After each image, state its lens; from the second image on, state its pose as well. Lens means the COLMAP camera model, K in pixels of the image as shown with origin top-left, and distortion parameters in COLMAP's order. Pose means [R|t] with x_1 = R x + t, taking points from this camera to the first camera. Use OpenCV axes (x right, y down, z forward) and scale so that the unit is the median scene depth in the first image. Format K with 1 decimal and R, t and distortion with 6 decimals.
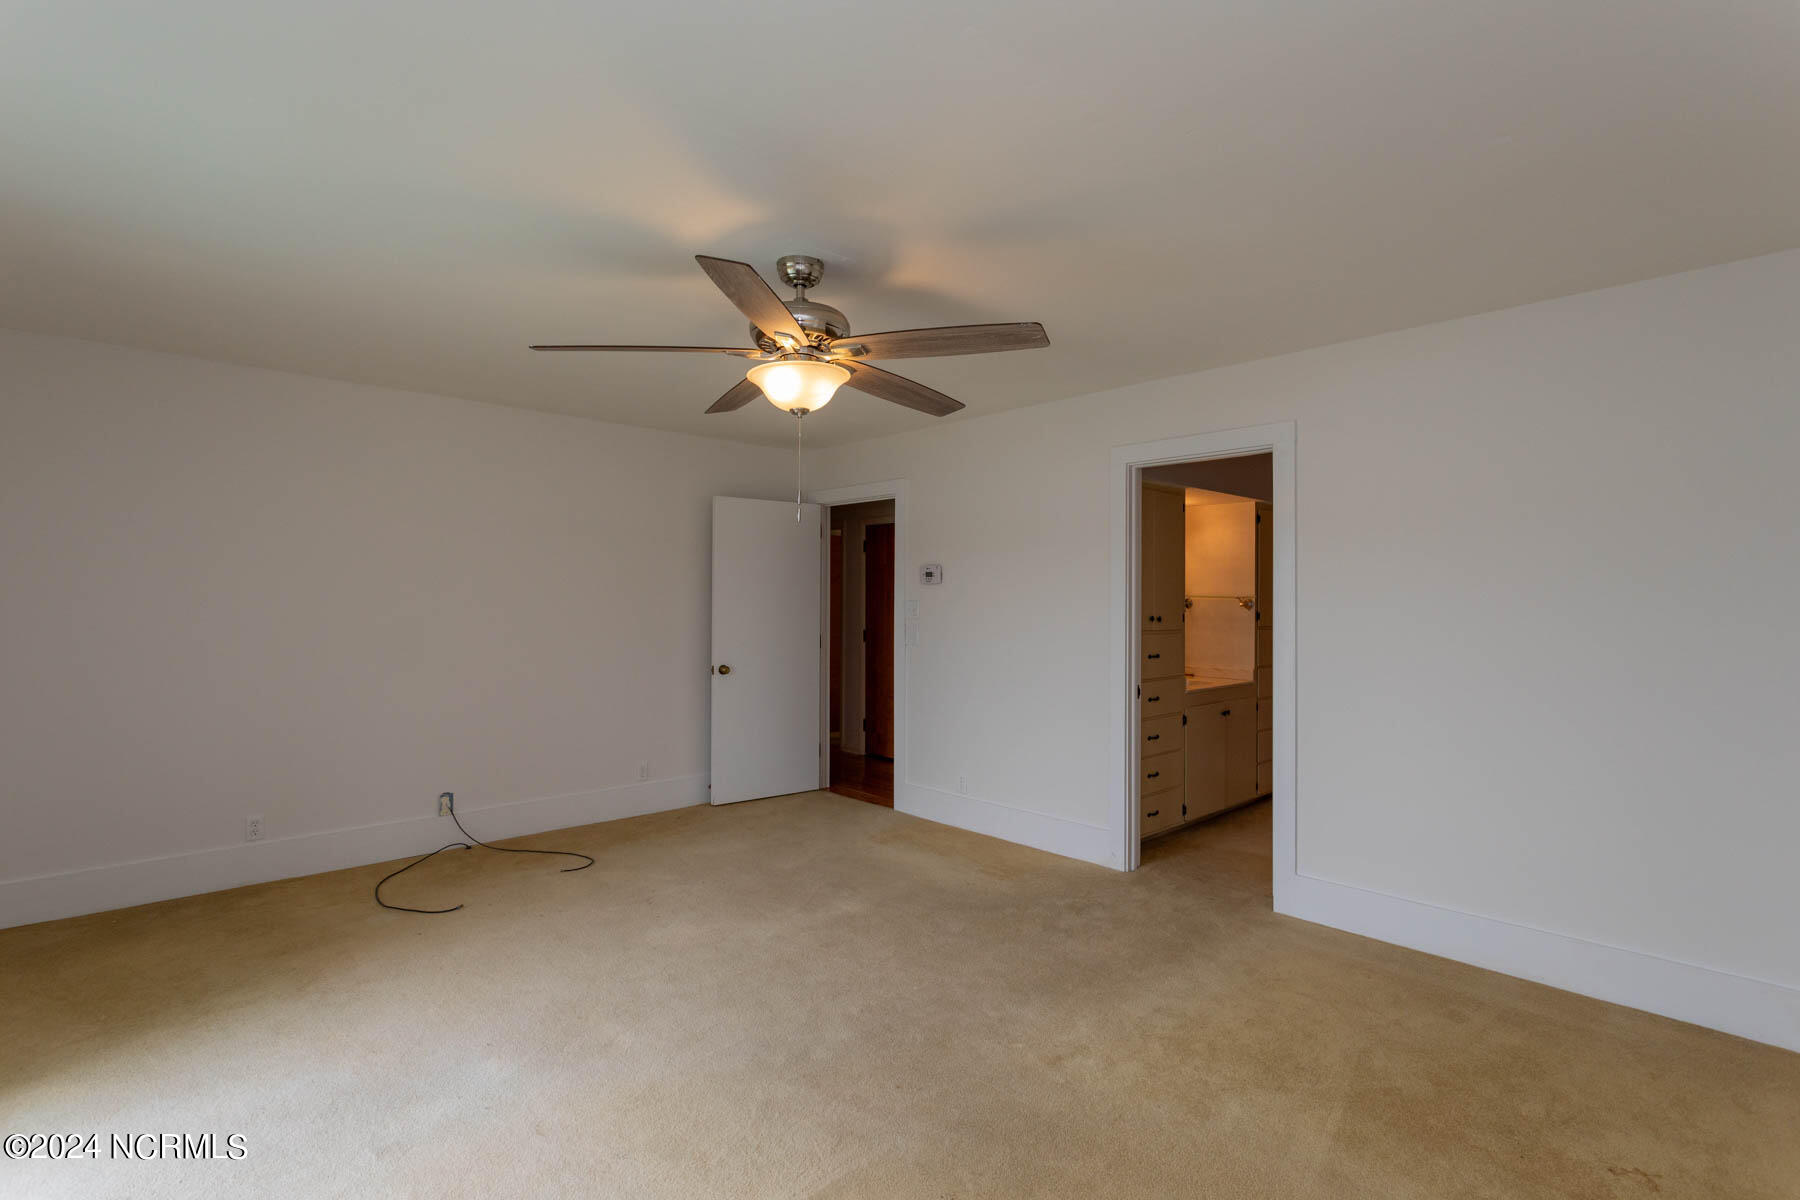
lens RADIAL K [[854.1, 0, 899.7], [0, 854.1, 596.2], [0, 0, 1]] dist [0.003723, 0.001047]
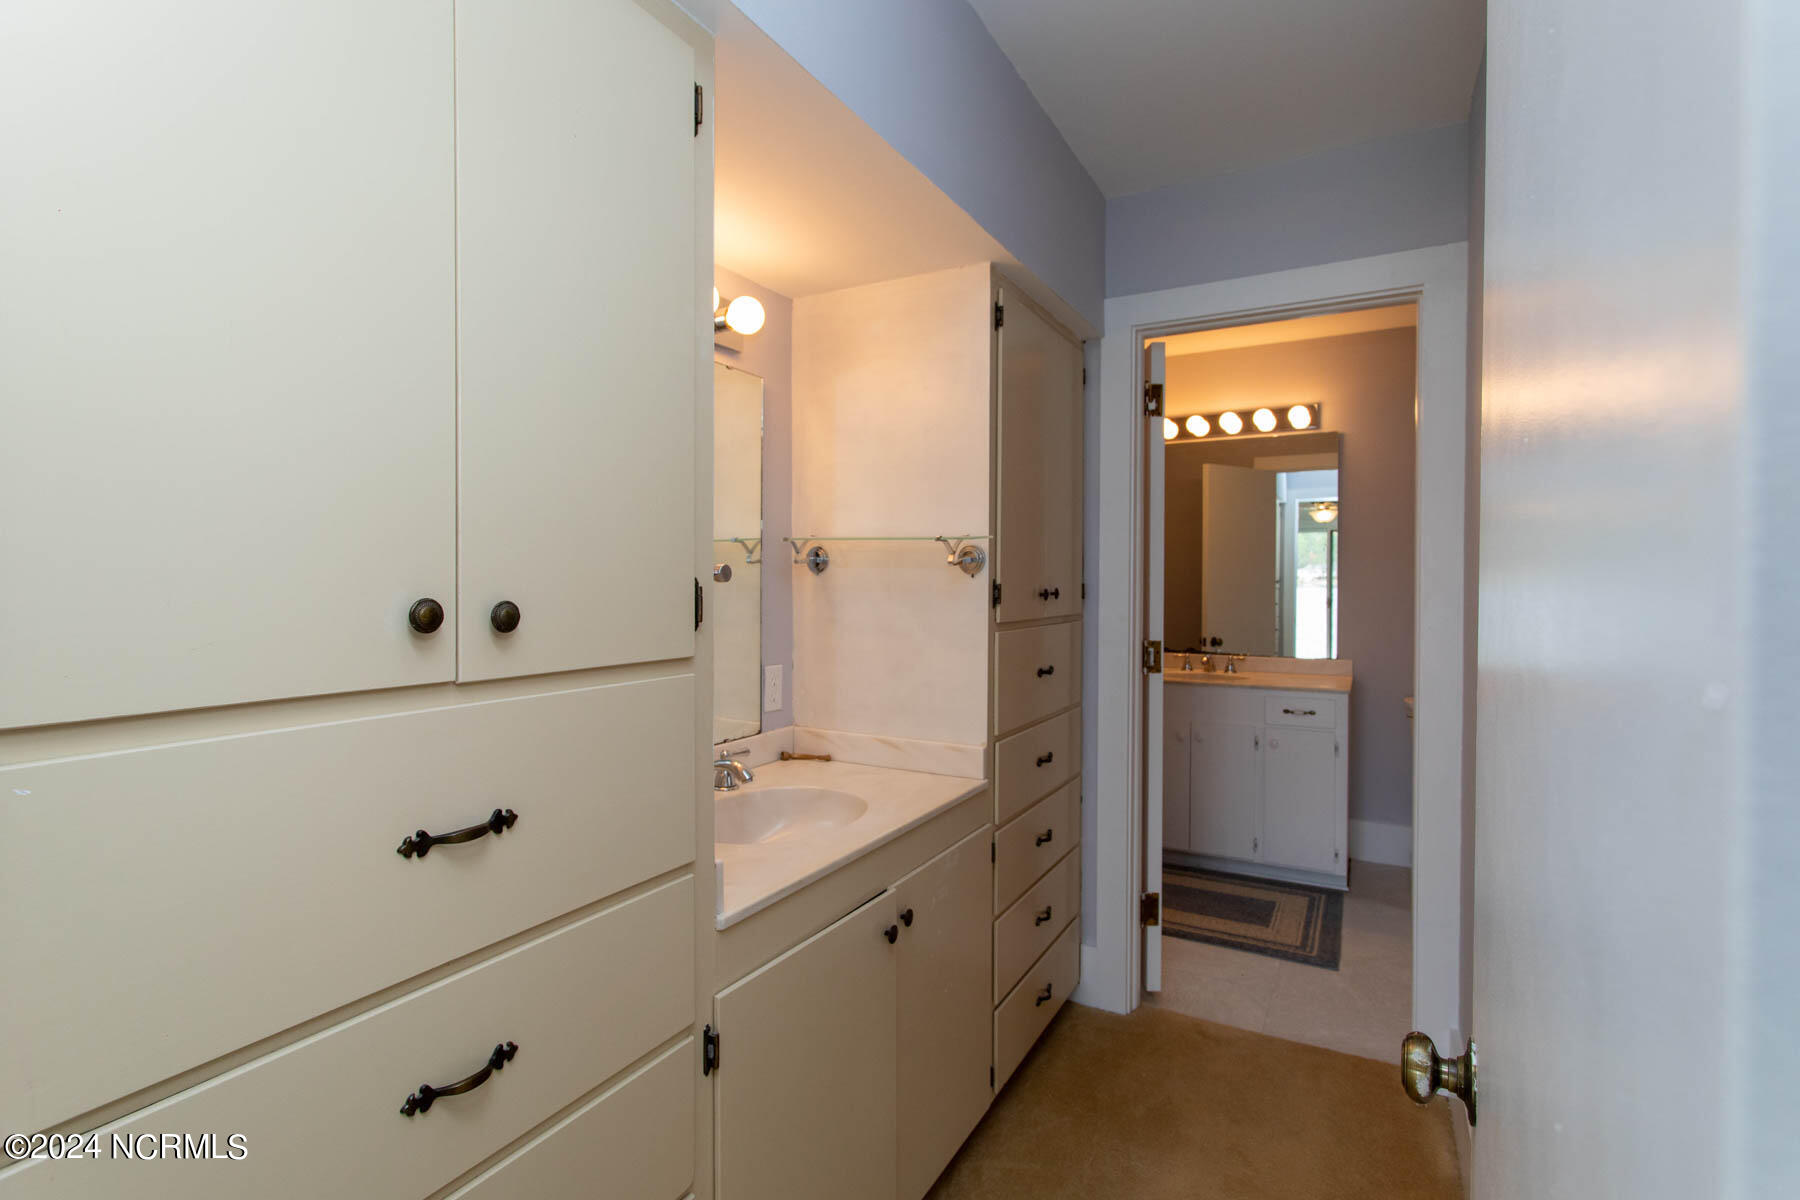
lens RADIAL K [[854.1, 0, 899.7], [0, 854.1, 596.2], [0, 0, 1]] dist [0.003723, 0.001047]
pose [[0.956948, -0.010420, 0.290071, 0.281359], [0.000151, 0.999373, 0.035403, 0.011371], [-0.290258, -0.033835, 0.956350, 0.681417]]
